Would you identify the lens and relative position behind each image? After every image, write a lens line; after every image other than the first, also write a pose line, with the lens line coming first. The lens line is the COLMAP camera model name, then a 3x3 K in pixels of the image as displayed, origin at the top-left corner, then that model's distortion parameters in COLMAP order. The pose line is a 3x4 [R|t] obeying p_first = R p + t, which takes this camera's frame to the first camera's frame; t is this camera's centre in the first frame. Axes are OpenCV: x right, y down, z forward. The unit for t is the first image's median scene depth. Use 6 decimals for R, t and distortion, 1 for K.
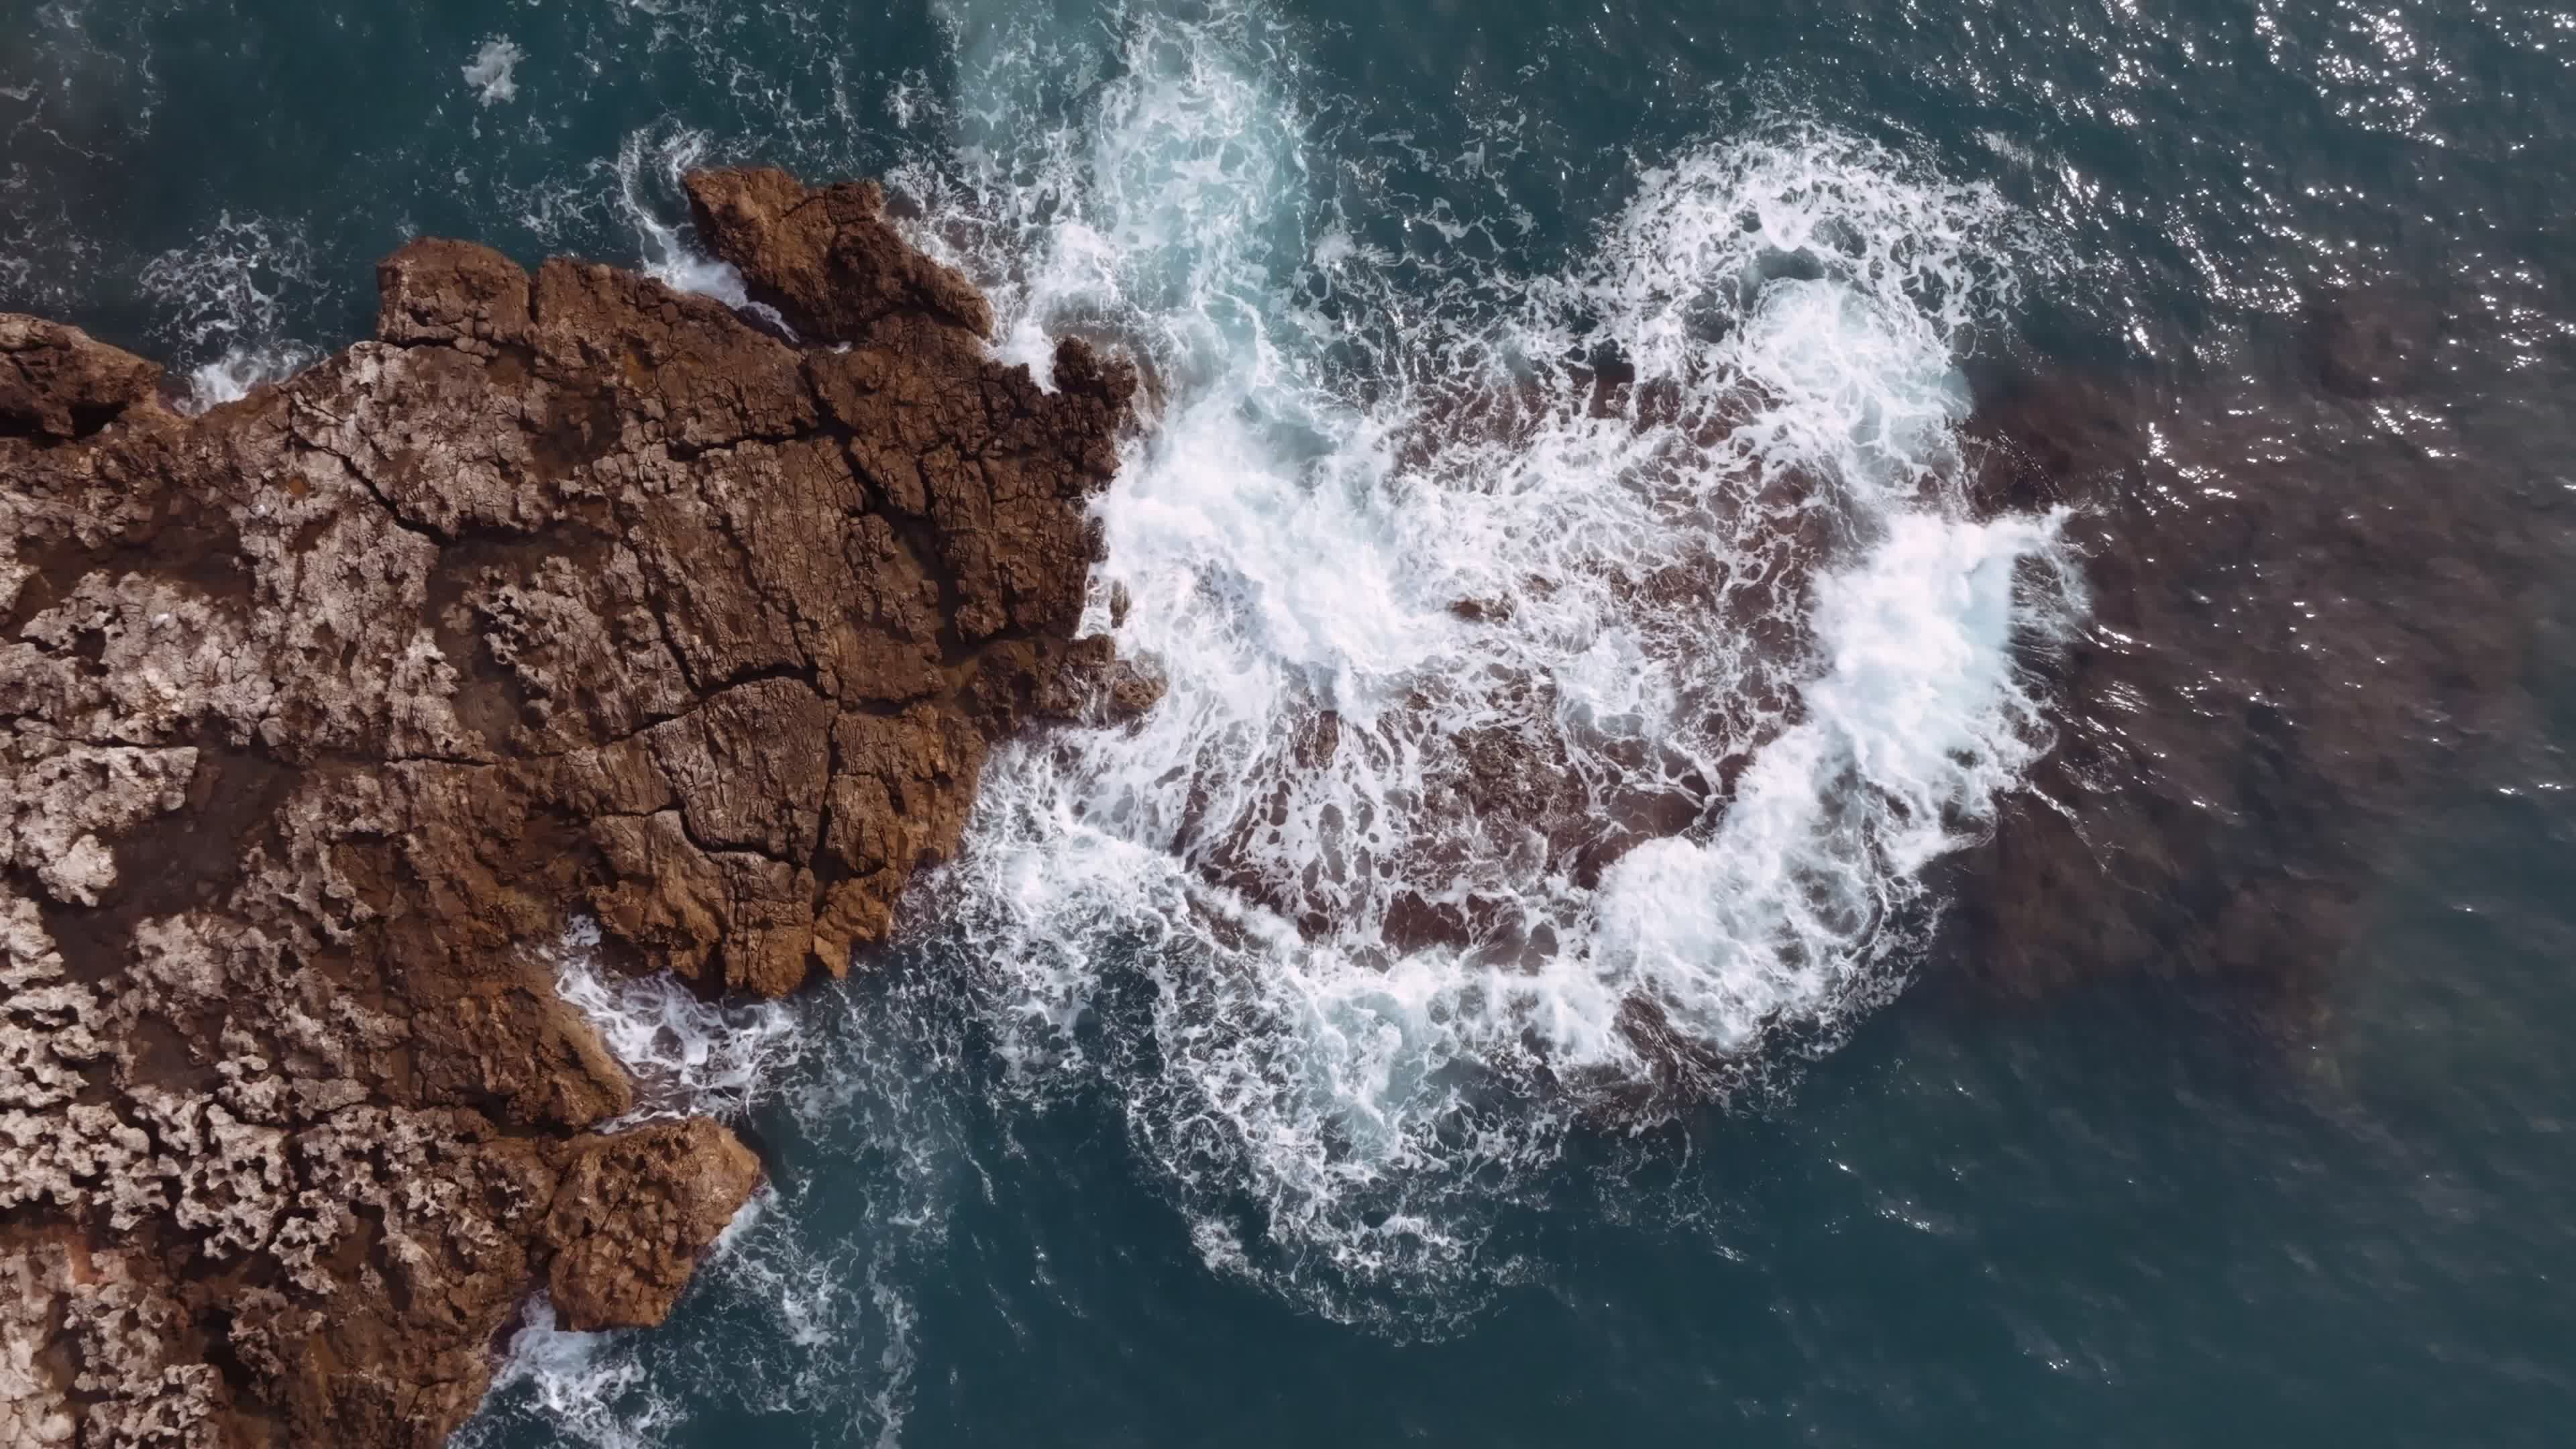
lens RADIAL K [[1813.6, 0, 1286.2], [0, 1813.6, 715.8], [0, 0, 1]] dist [-0.000304, 0.010749]
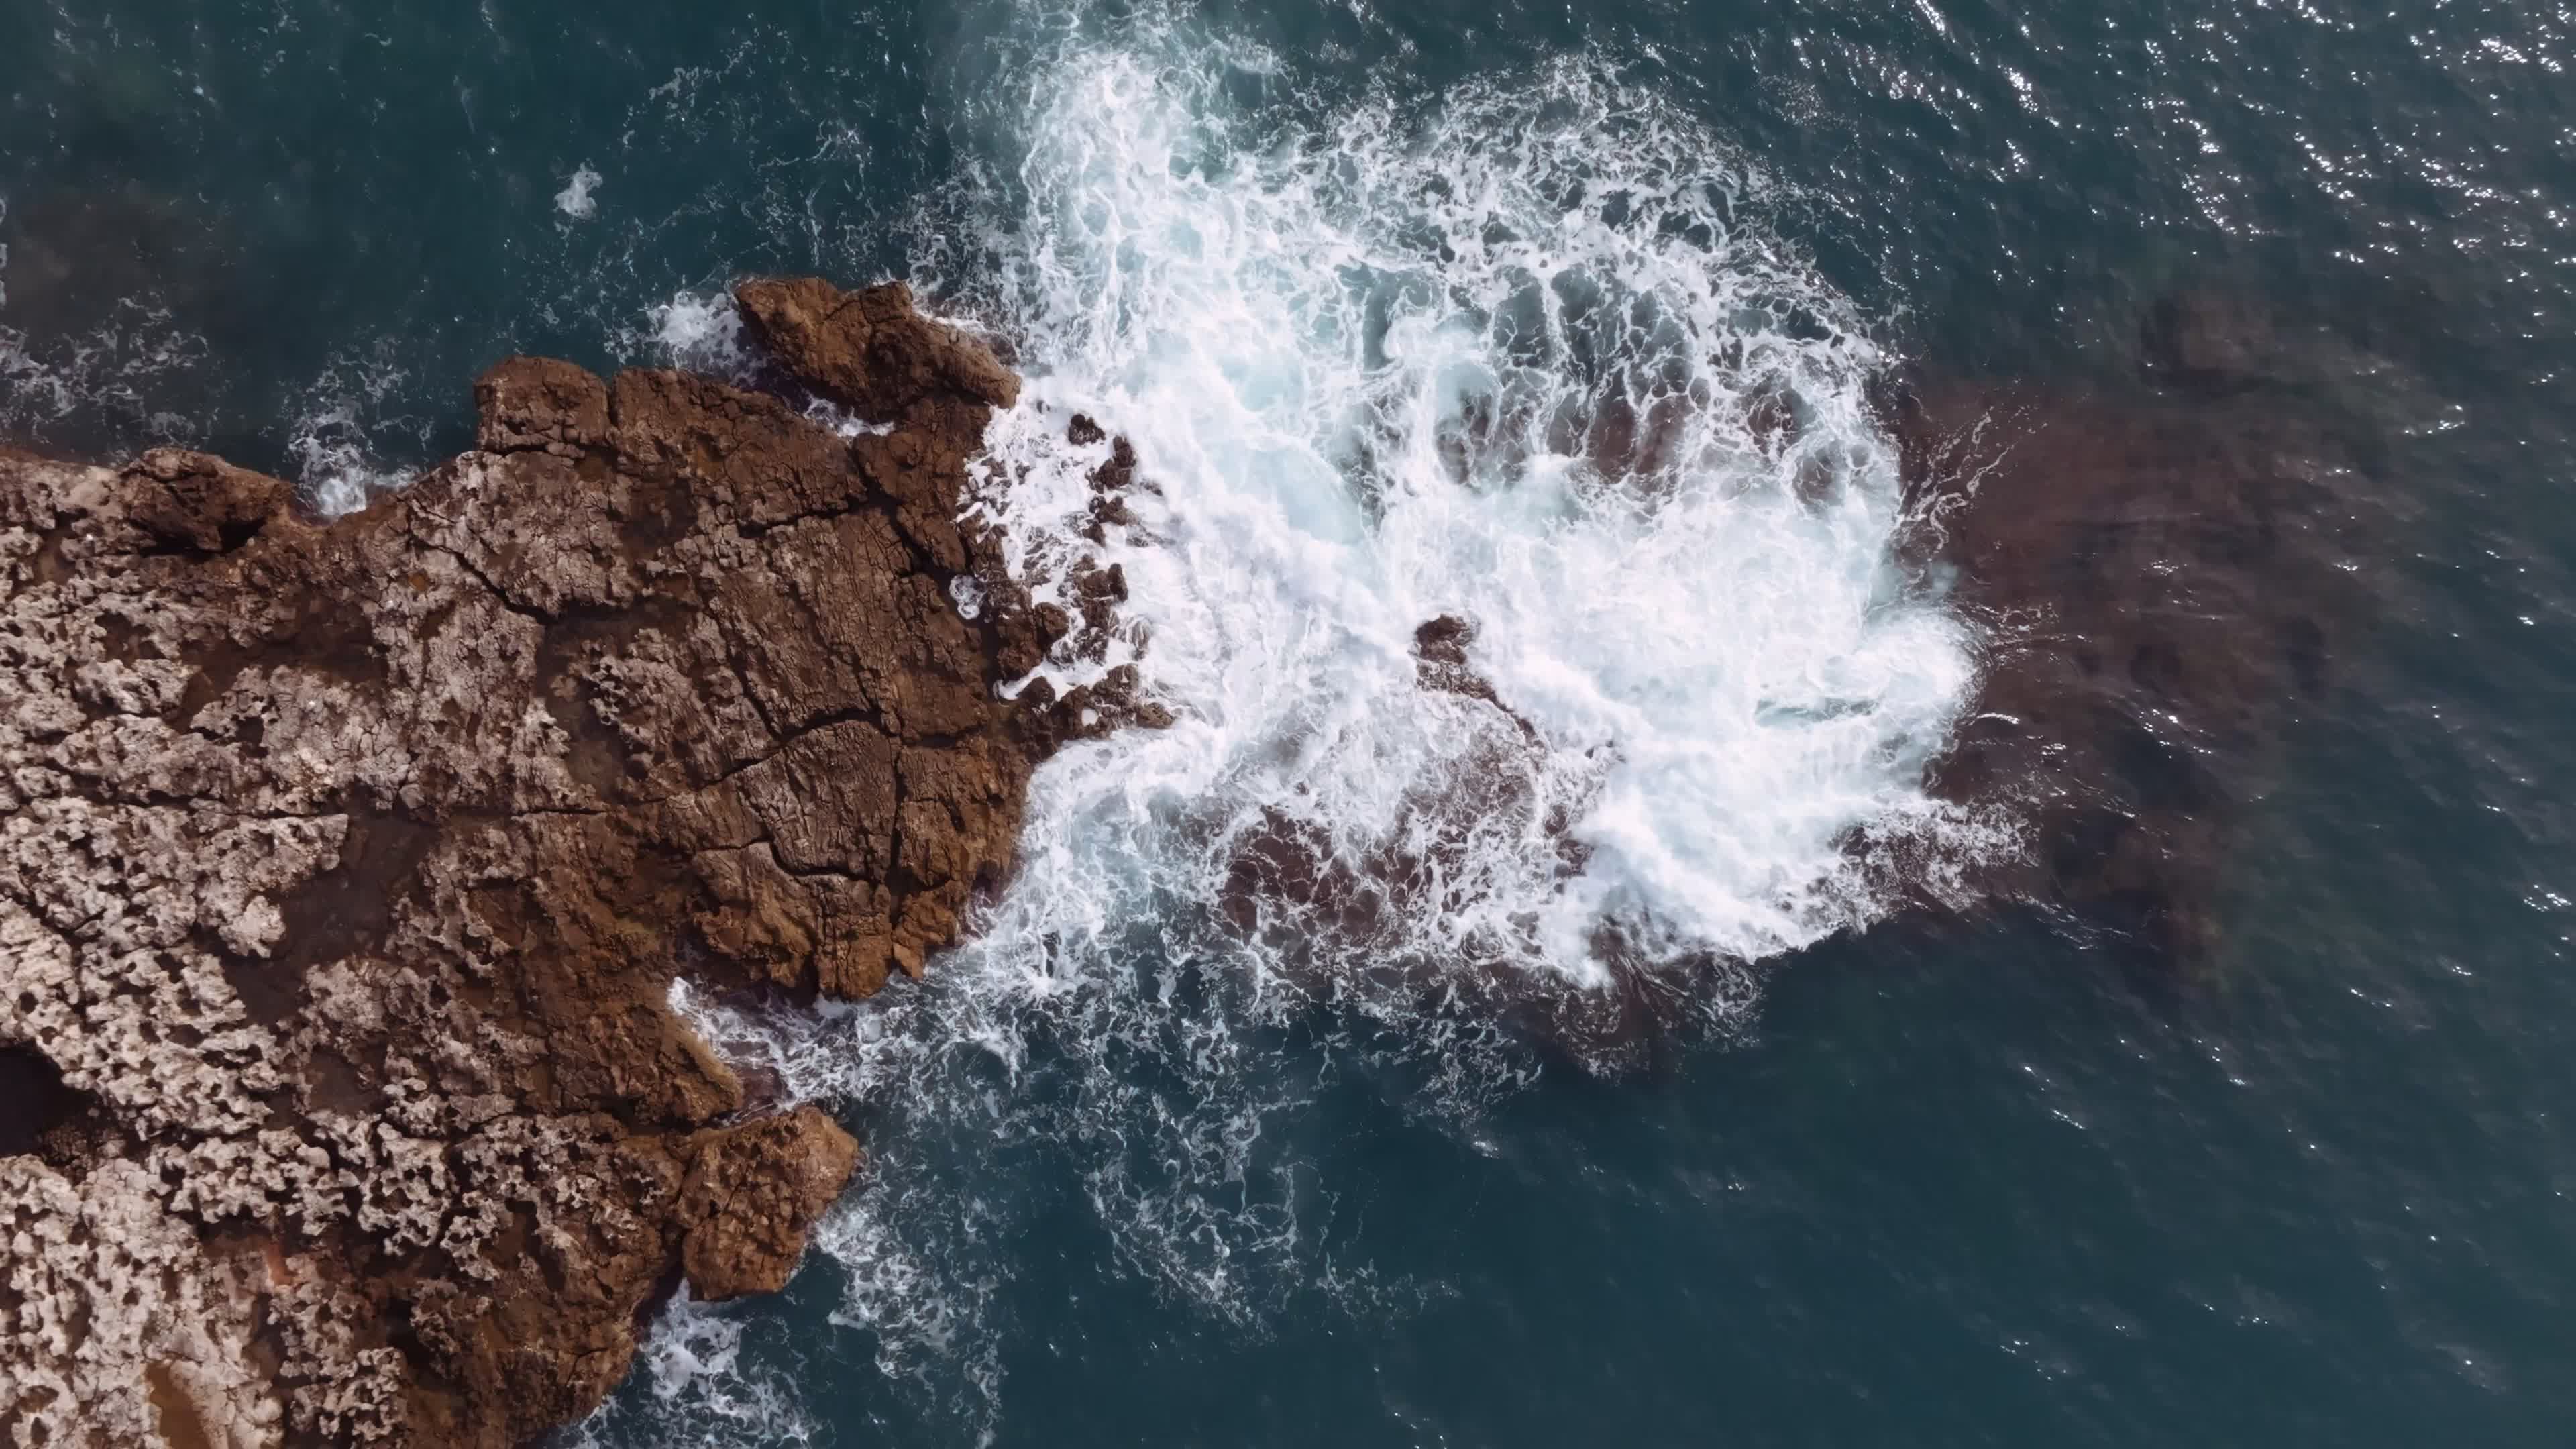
lens RADIAL K [[1813.6, 0, 1290.5], [0, 1813.6, 732.3], [0, 0, 1]] dist [-0.000304, 0.010749]
pose [[0.997847, -0.064694, -0.010724, 0.011682], [0.064745, 0.997892, 0.004456, -0.000807], [0.010413, -0.005141, 0.999933, -0.143324]]
